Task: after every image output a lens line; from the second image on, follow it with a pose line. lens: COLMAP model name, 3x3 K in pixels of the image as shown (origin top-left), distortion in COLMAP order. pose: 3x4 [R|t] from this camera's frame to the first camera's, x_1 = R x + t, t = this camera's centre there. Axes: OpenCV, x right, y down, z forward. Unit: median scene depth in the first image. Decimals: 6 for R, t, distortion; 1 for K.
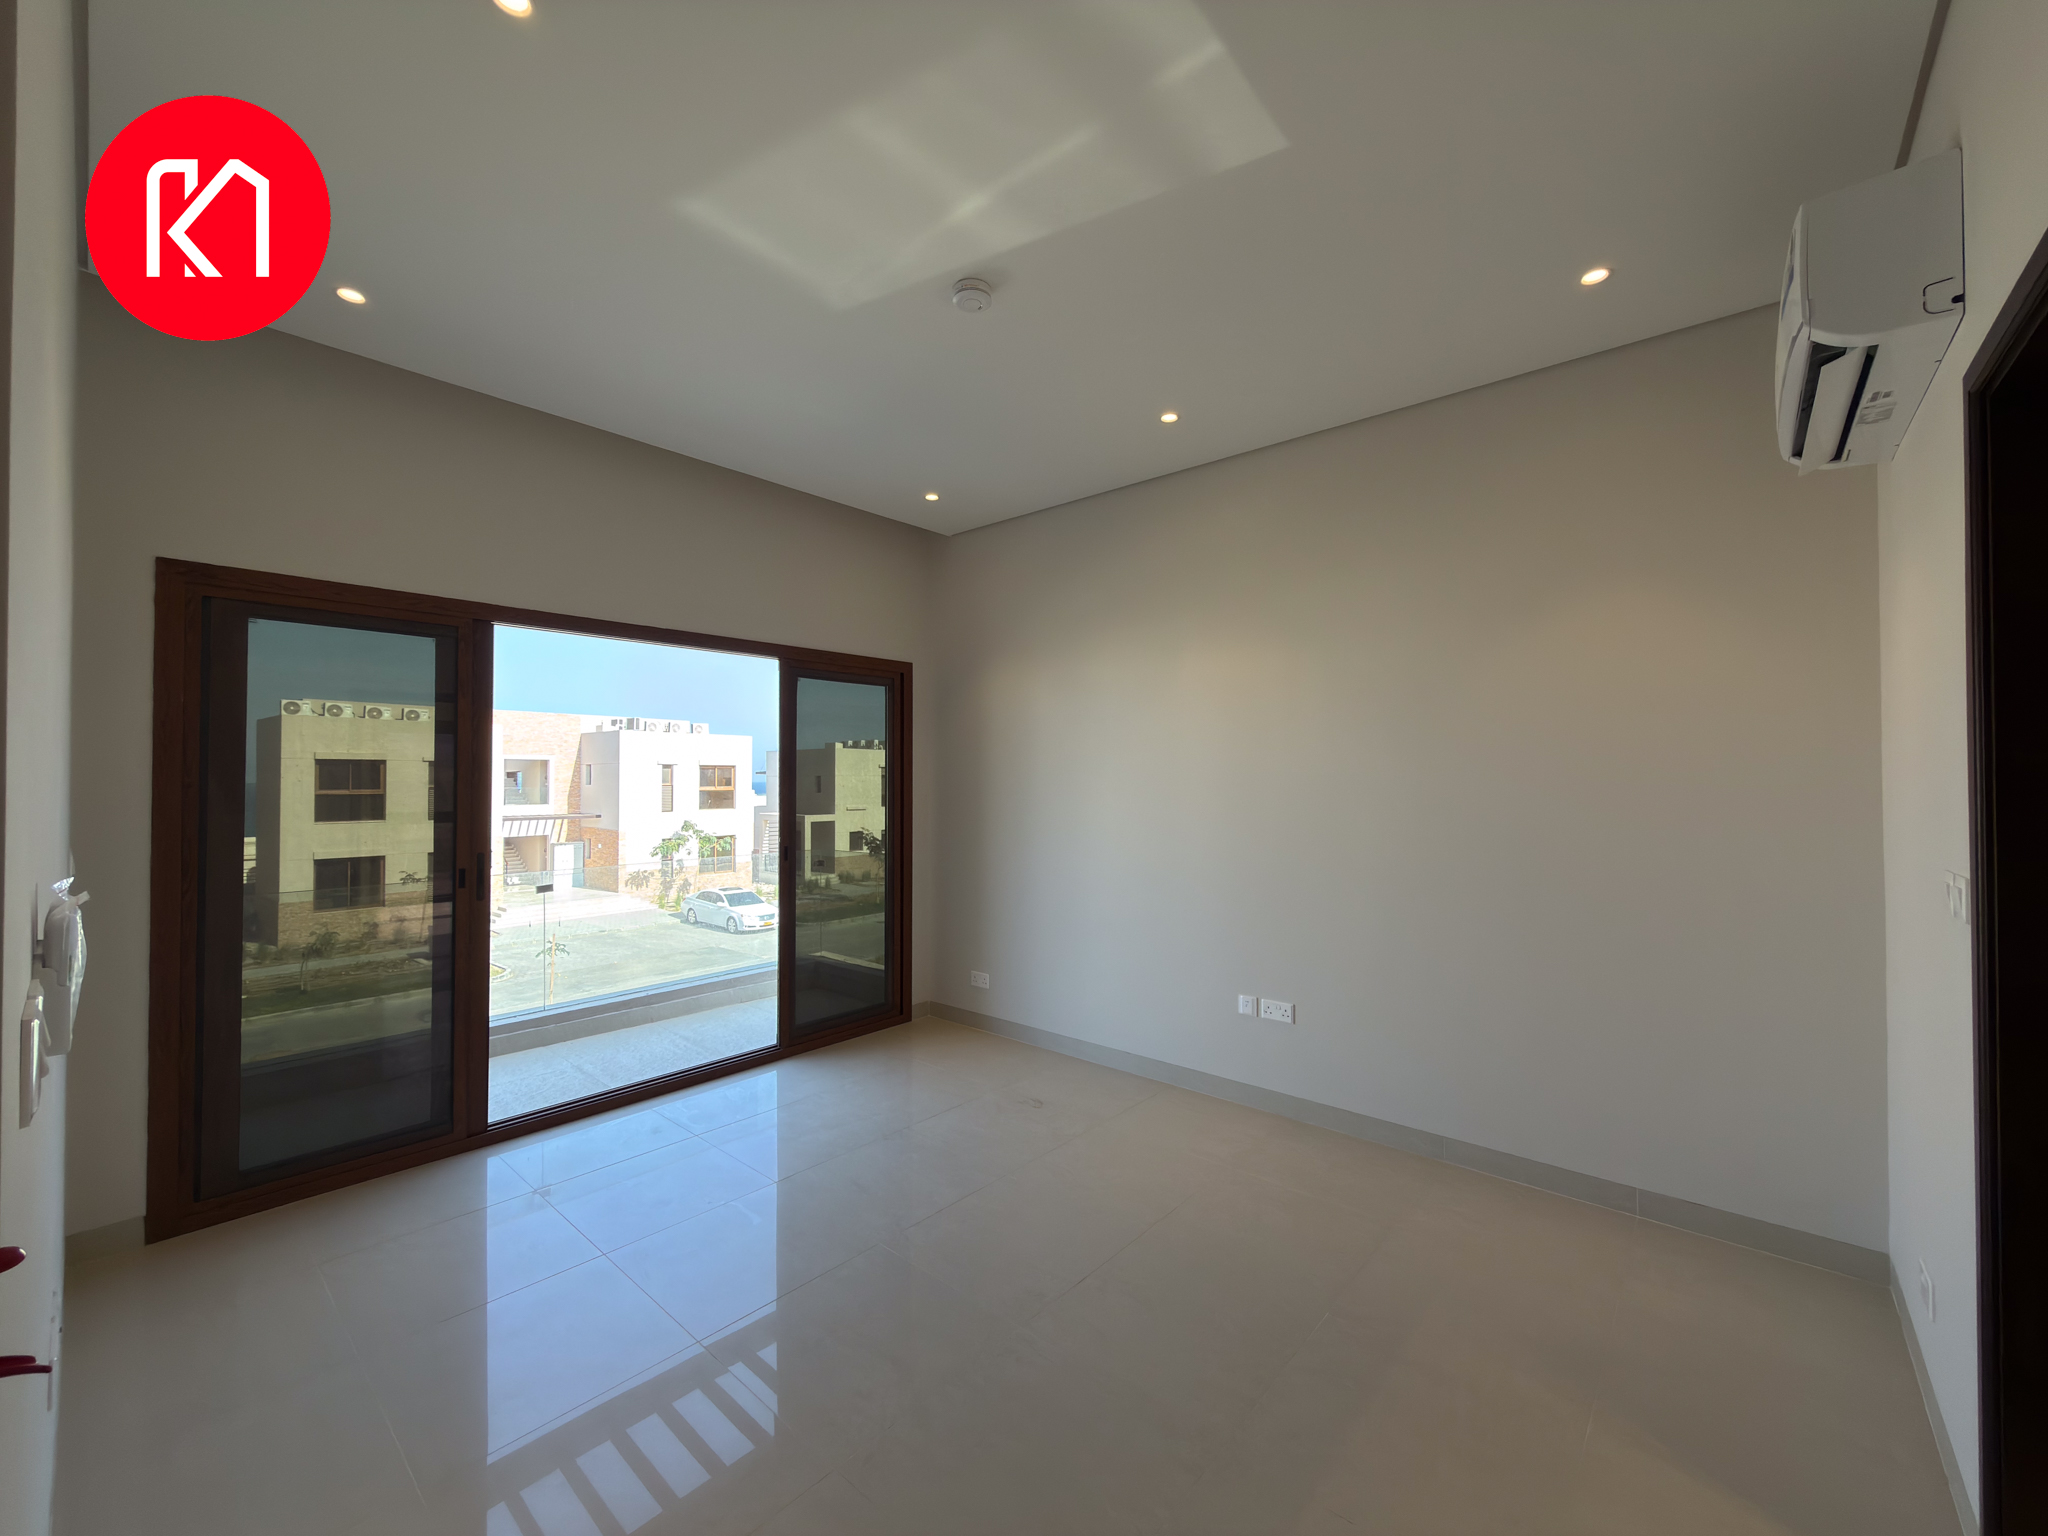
lens RADIAL K [[814.1, 0, 1026.5], [0, 814.1, 768.9], [0, 0, 1]] dist [0.001476, -0.000032]
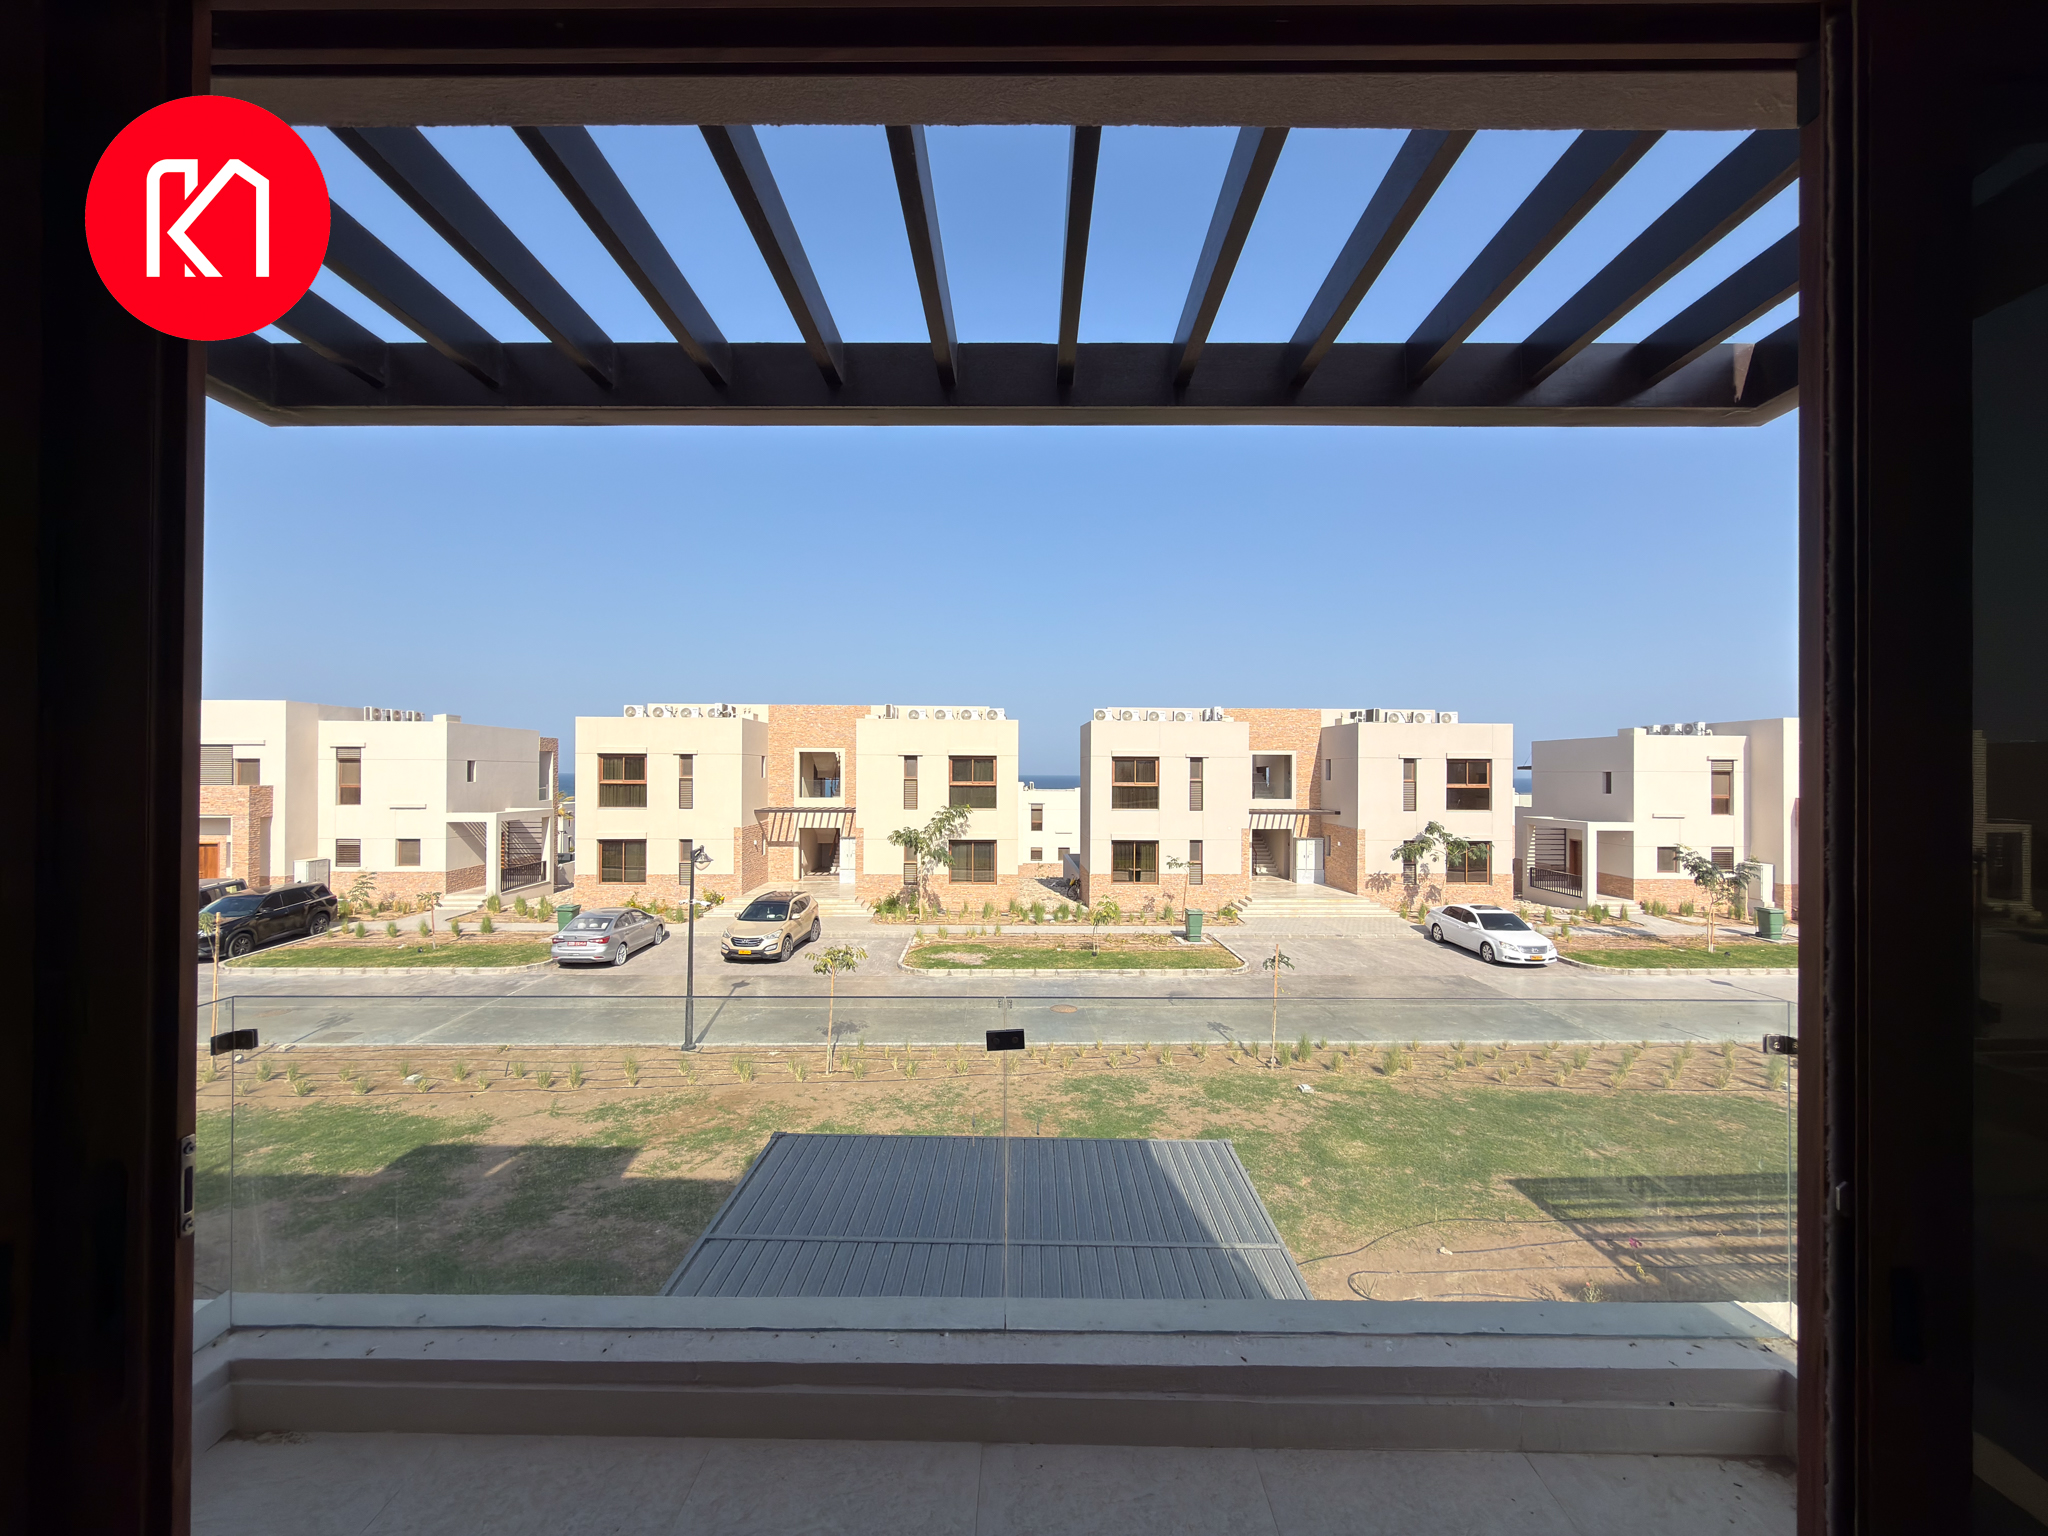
lens RADIAL K [[814.1, 0, 1026.5], [0, 814.1, 768.9], [0, 0, 1]] dist [0.001476, -0.000032]
pose [[0.651023, 0.000152, -0.759058, -0.037530], [0.003959, 0.999986, 0.003596, 0.001393], [0.759048, -0.005346, 0.651013, 0.103999]]
